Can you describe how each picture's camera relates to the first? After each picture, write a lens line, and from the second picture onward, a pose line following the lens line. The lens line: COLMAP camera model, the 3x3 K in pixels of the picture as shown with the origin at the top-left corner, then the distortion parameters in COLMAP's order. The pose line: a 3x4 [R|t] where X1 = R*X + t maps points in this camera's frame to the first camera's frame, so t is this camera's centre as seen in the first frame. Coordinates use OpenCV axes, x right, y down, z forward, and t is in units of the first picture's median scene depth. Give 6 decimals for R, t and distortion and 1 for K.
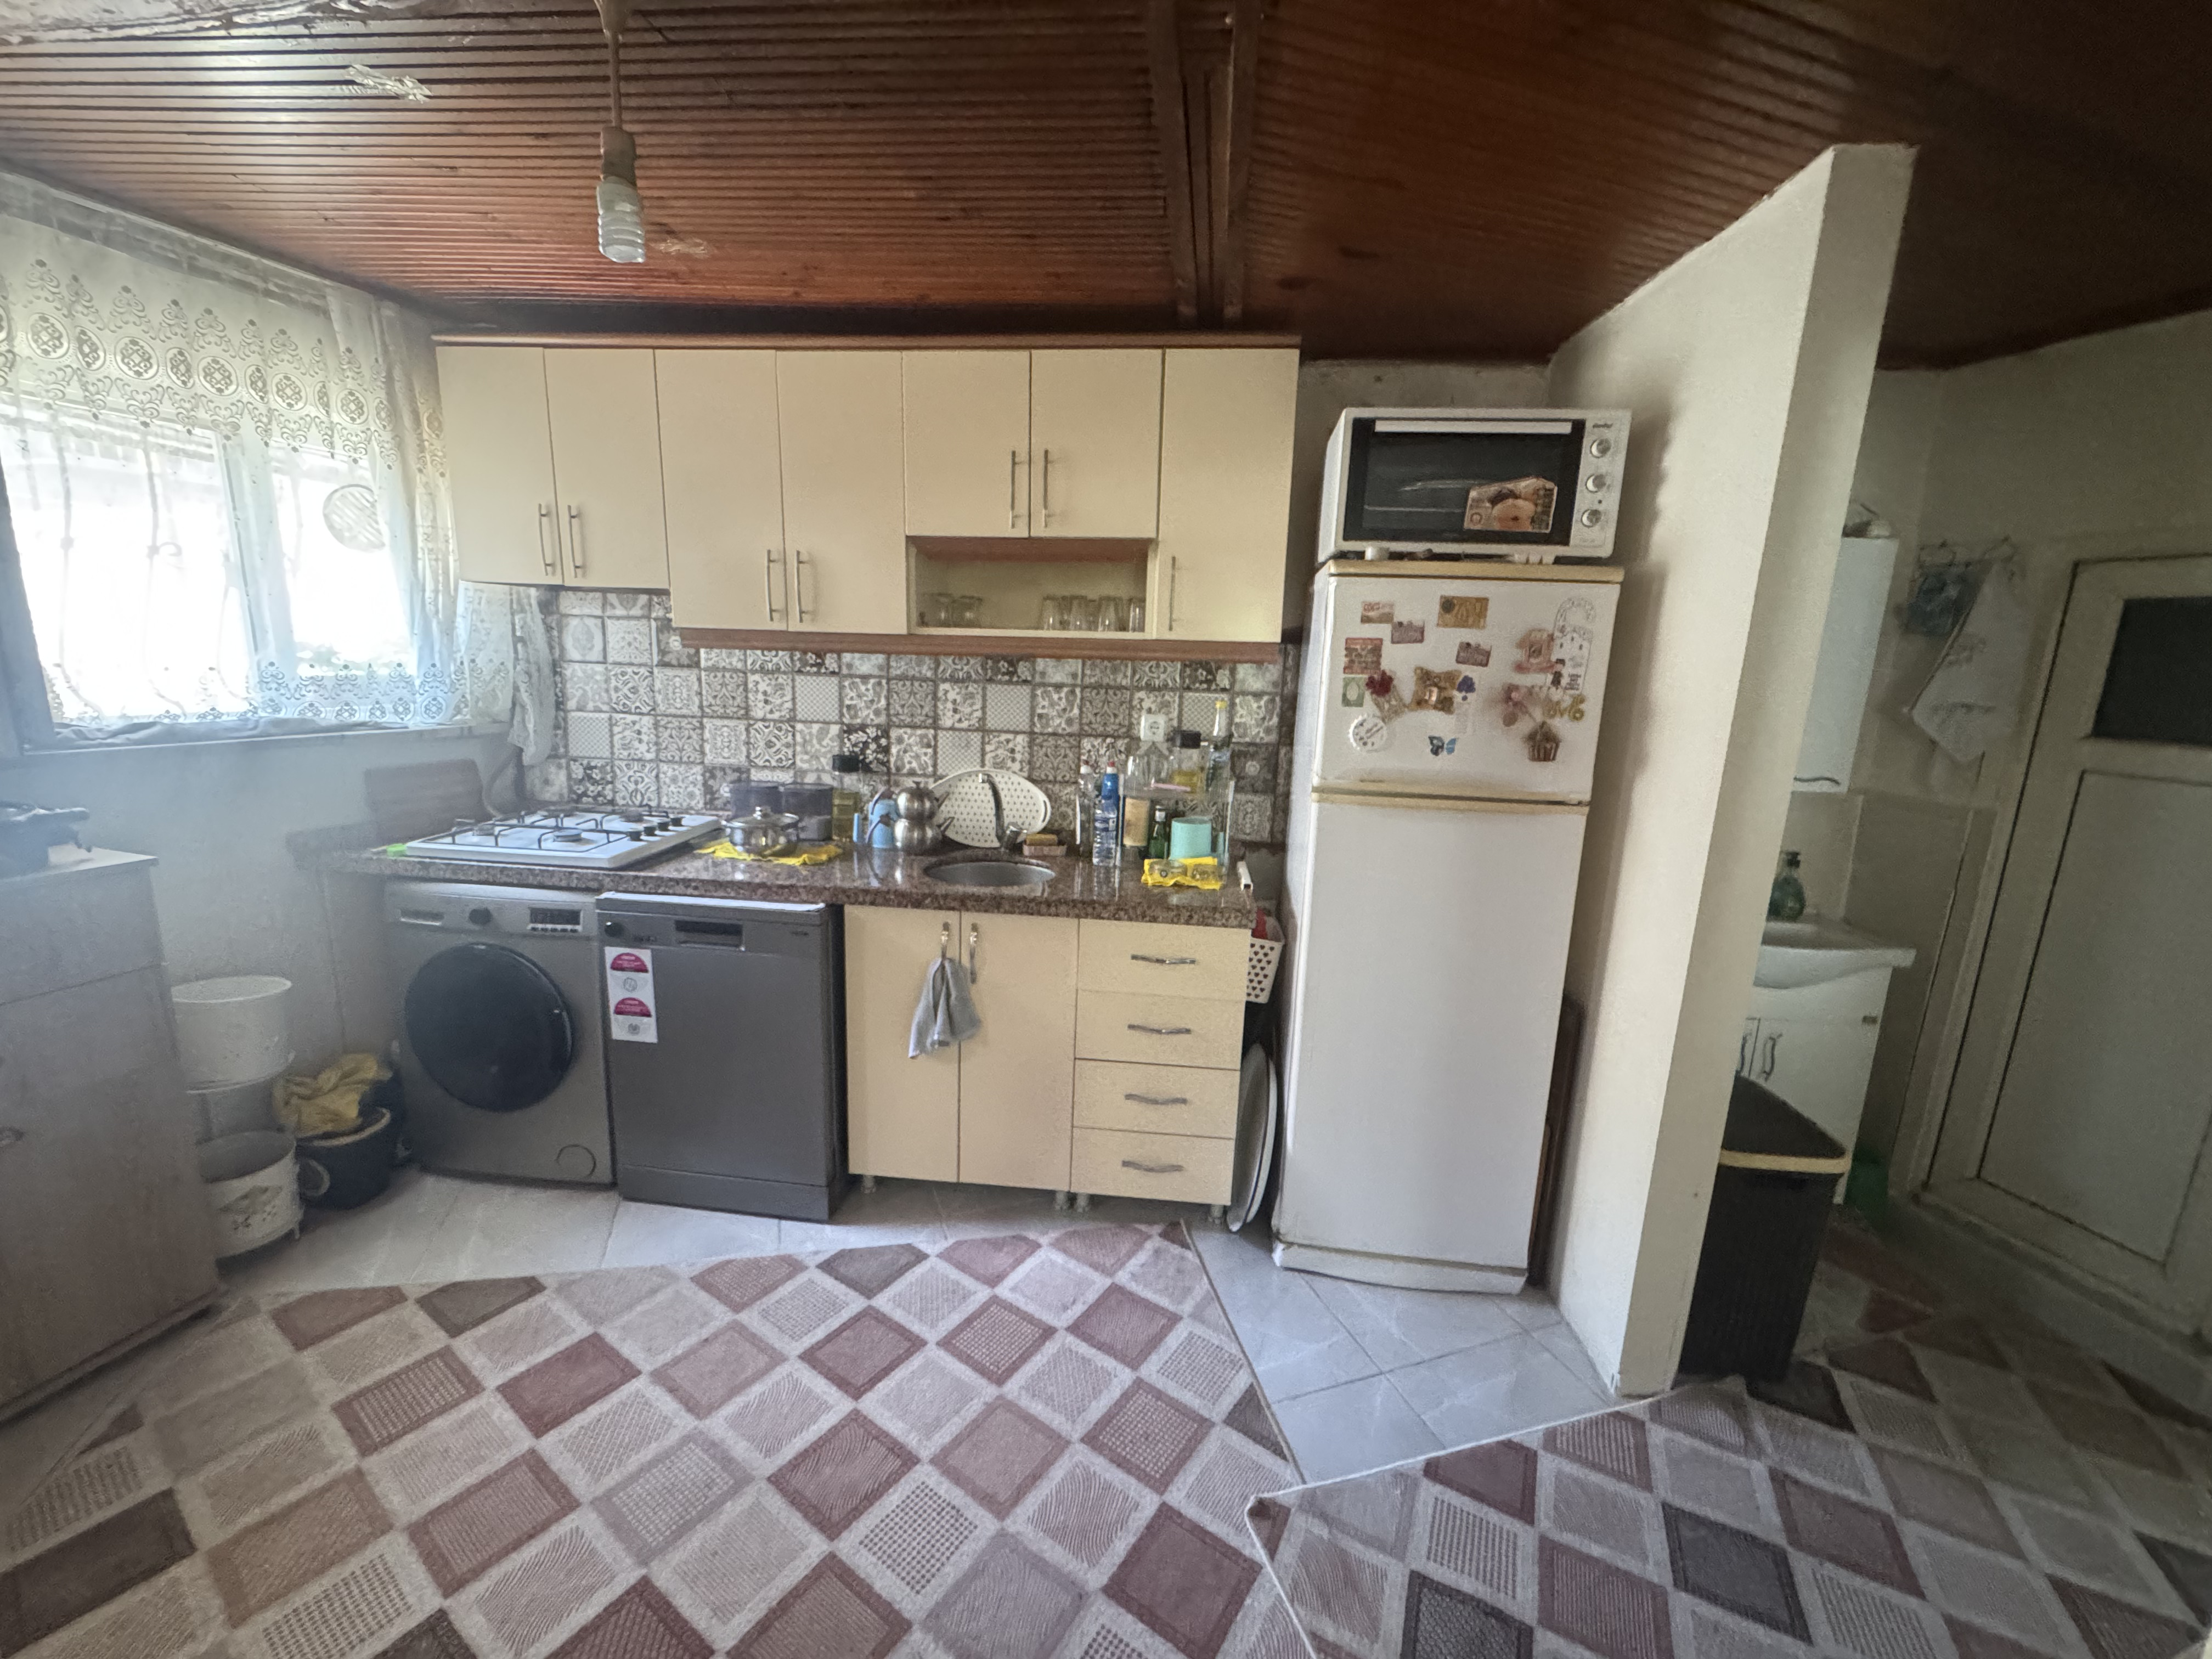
lens RADIAL K [[884.9, 0, 1102.1], [0, 884.9, 825.5], [0, 0, 1]] dist [-0.005140, 0.000680]
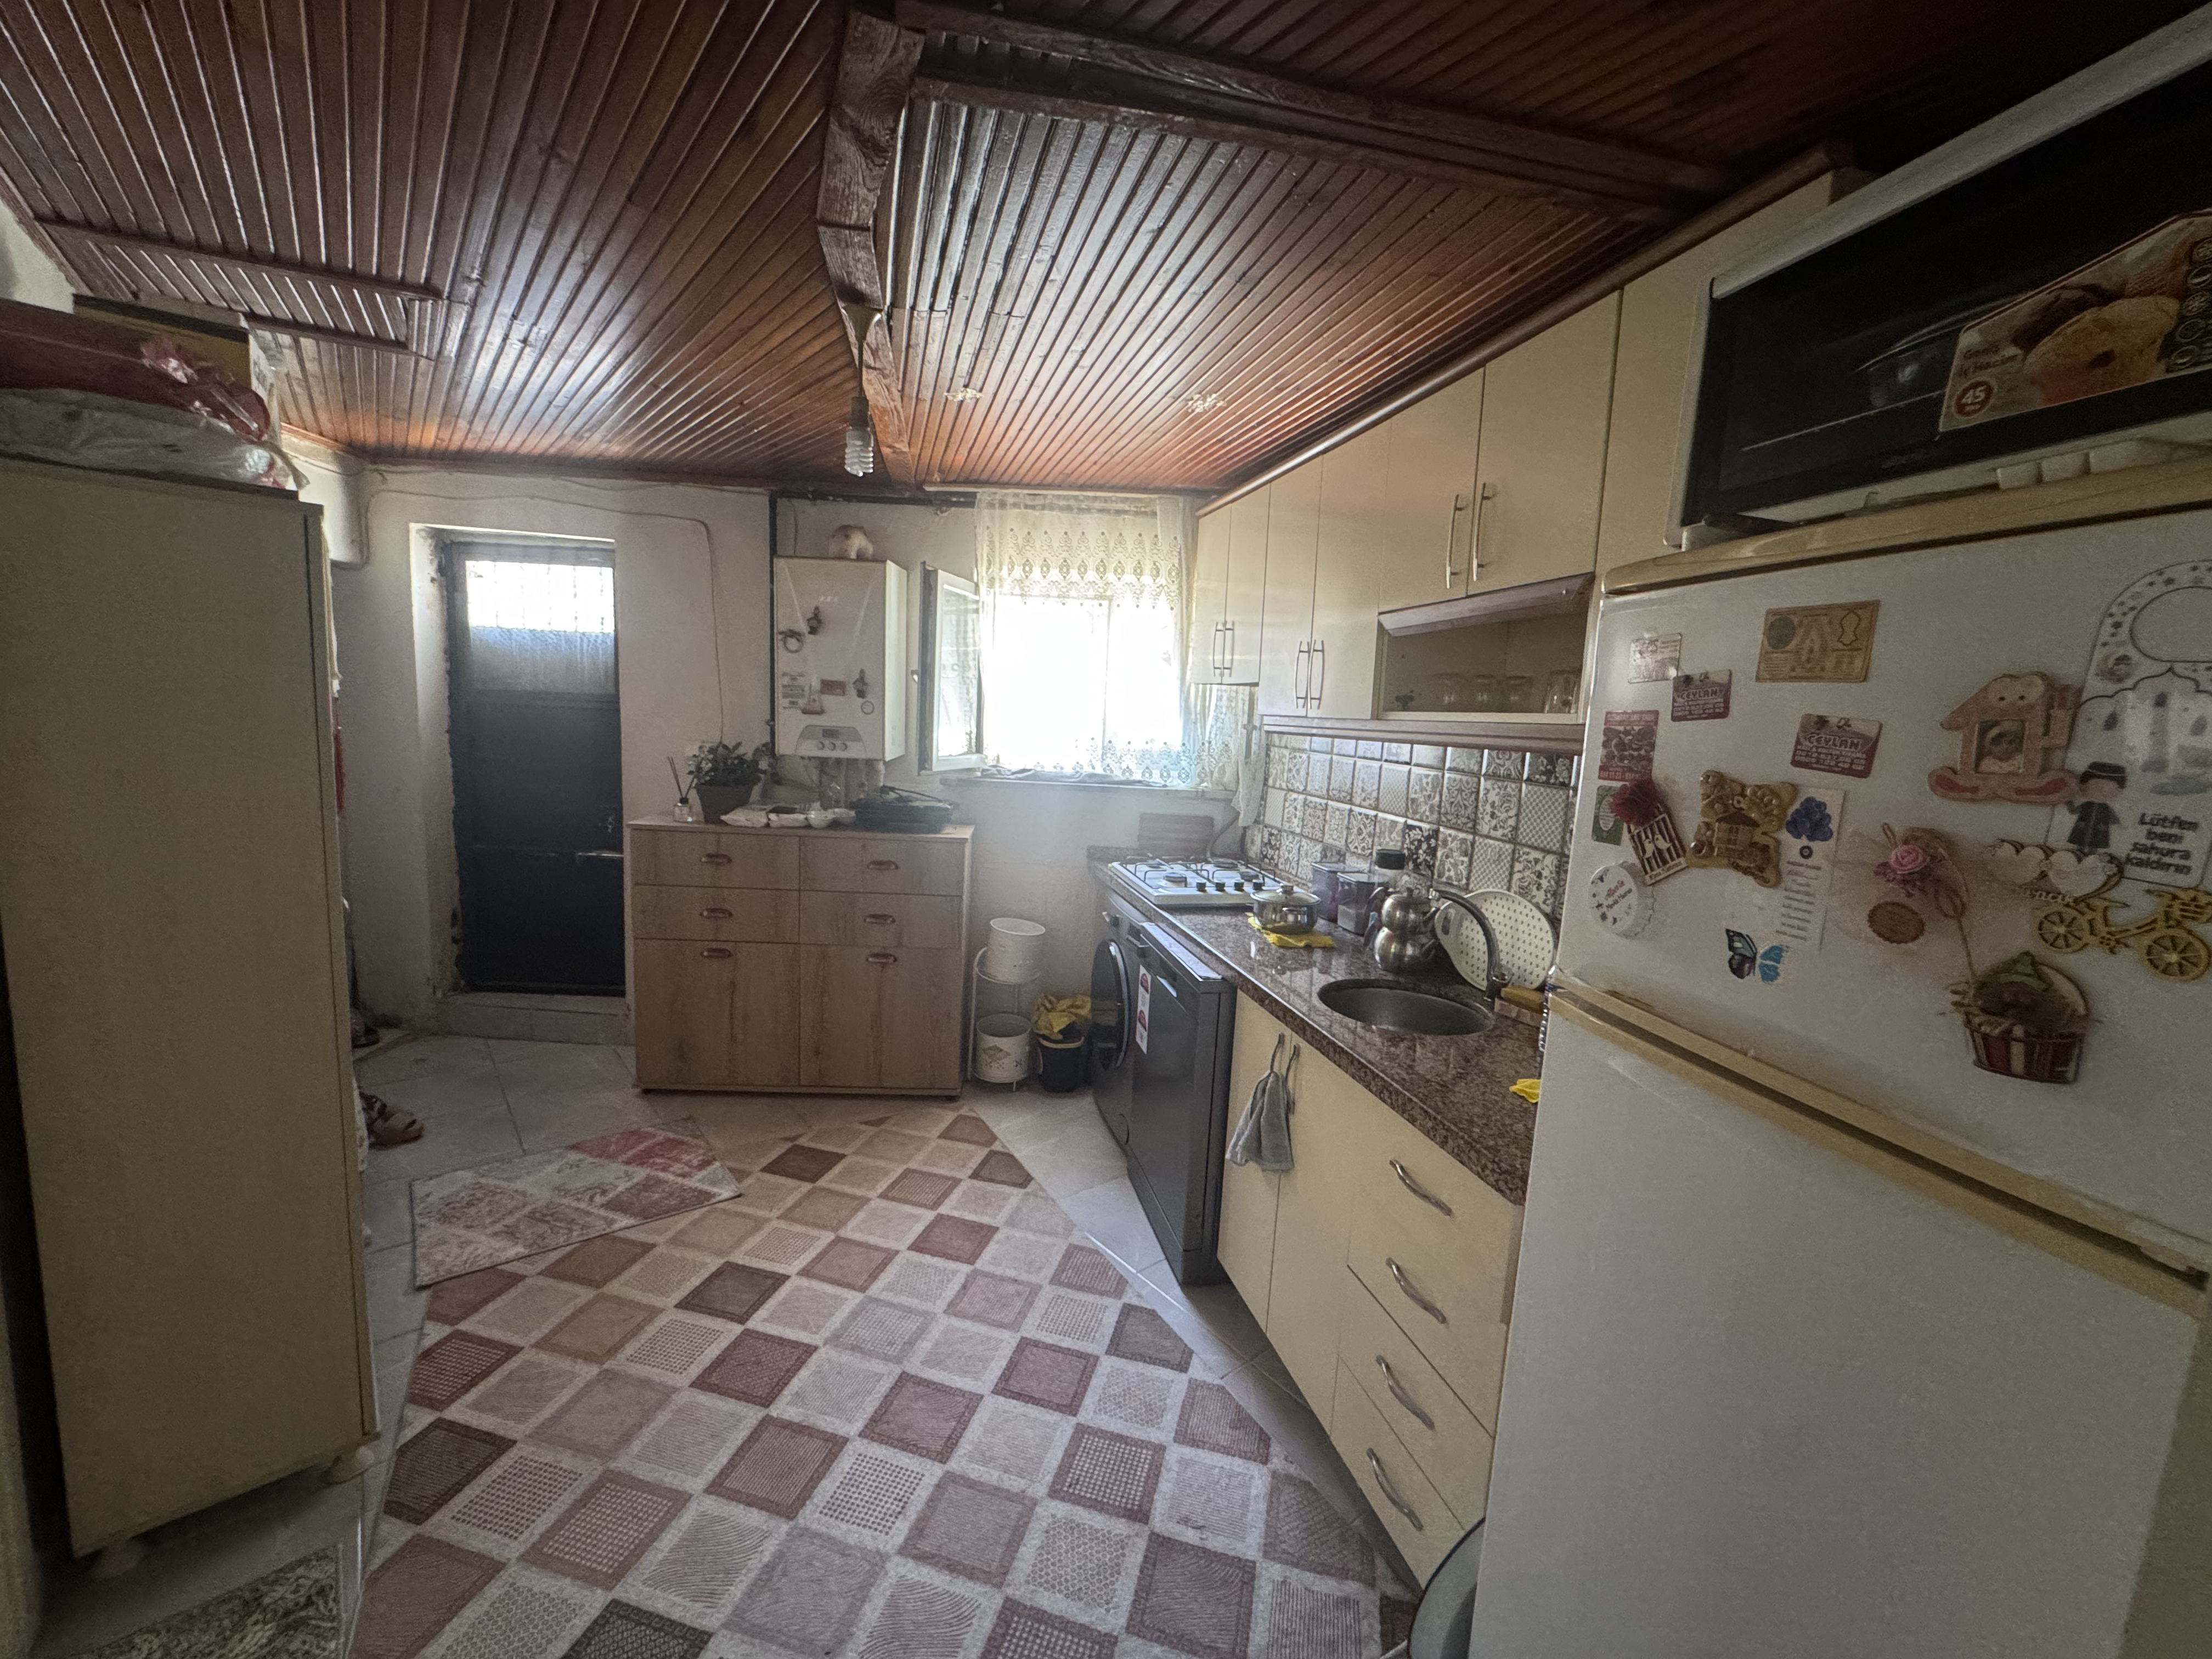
lens RADIAL K [[884.9, 0, 1110.1], [0, 884.9, 828.0], [0, 0, 1]] dist [-0.005140, 0.000680]
pose [[0.341468, 0.107834, -0.933687, 0.655524], [-0.217044, 0.975594, 0.033296, -0.096211], [0.914490, 0.191281, 0.356539, 0.546787]]
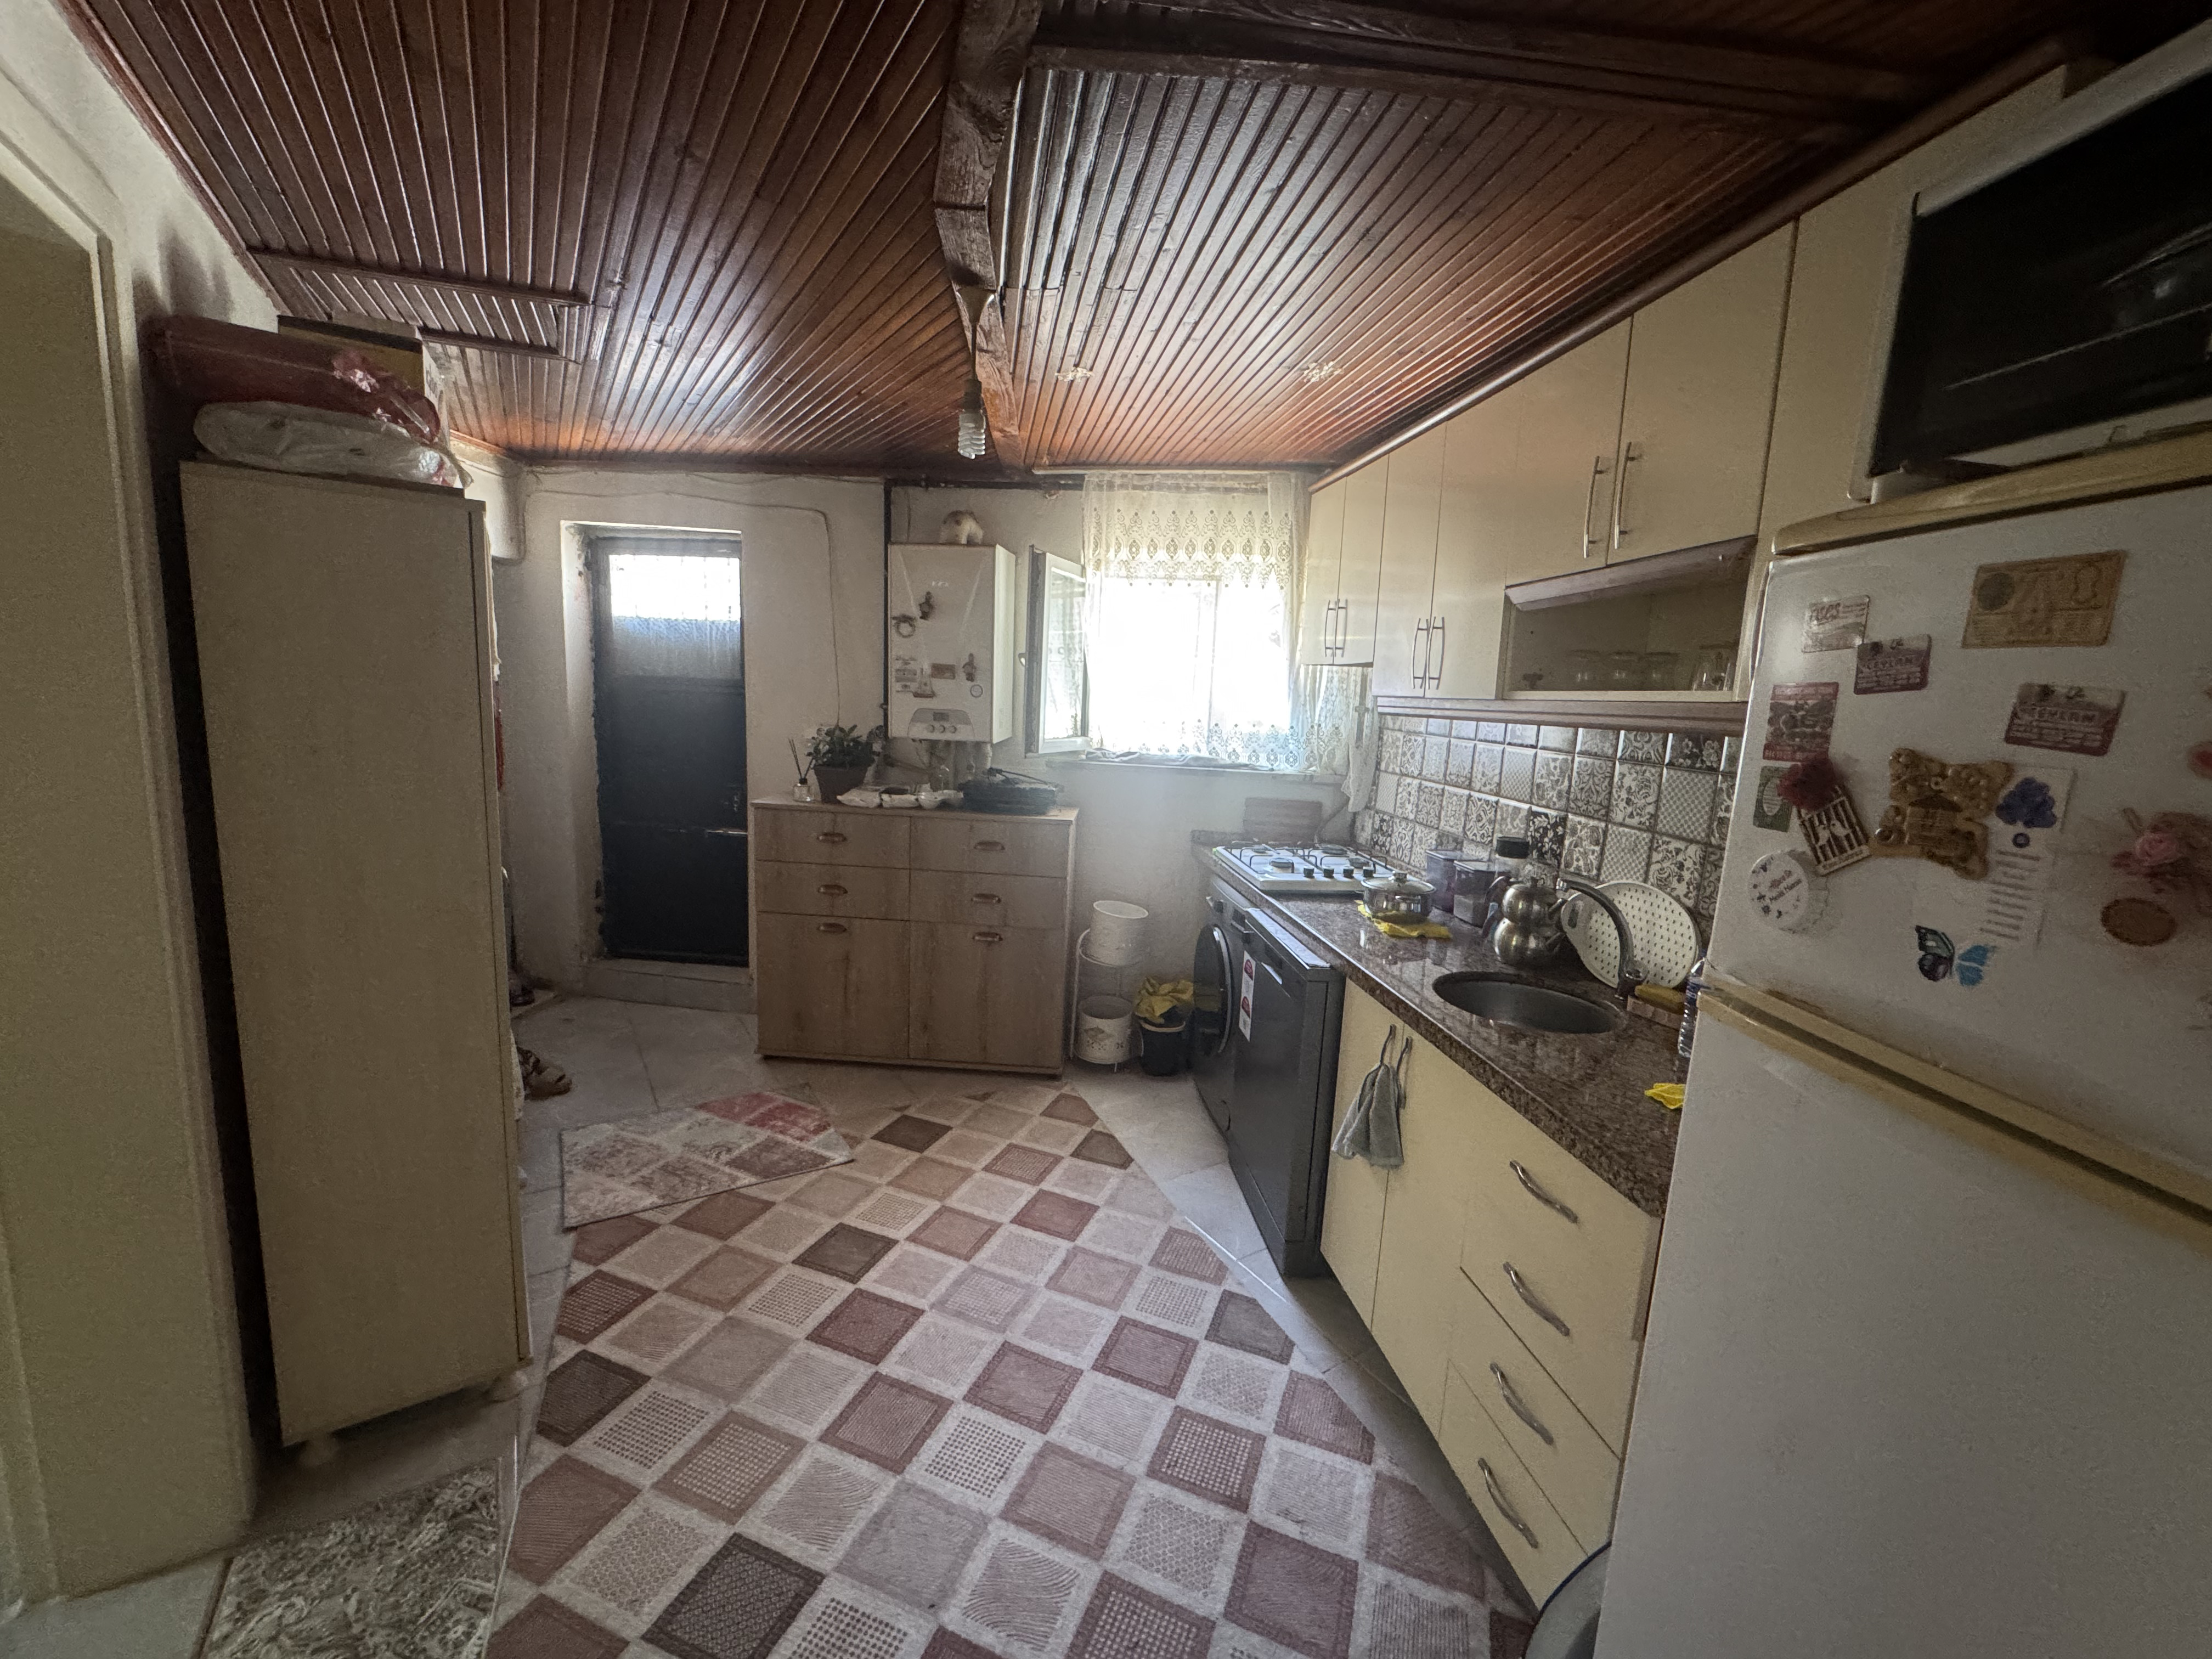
lens RADIAL K [[884.9, 0, 1111.4], [0, 884.9, 827.9], [0, 0, 1]] dist [-0.005140, 0.000680]
pose [[0.232622, 0.127136, -0.964222, 0.645339], [-0.223348, 0.971905, 0.074266, -0.090644], [0.946574, 0.198081, 0.254482, 0.545286]]
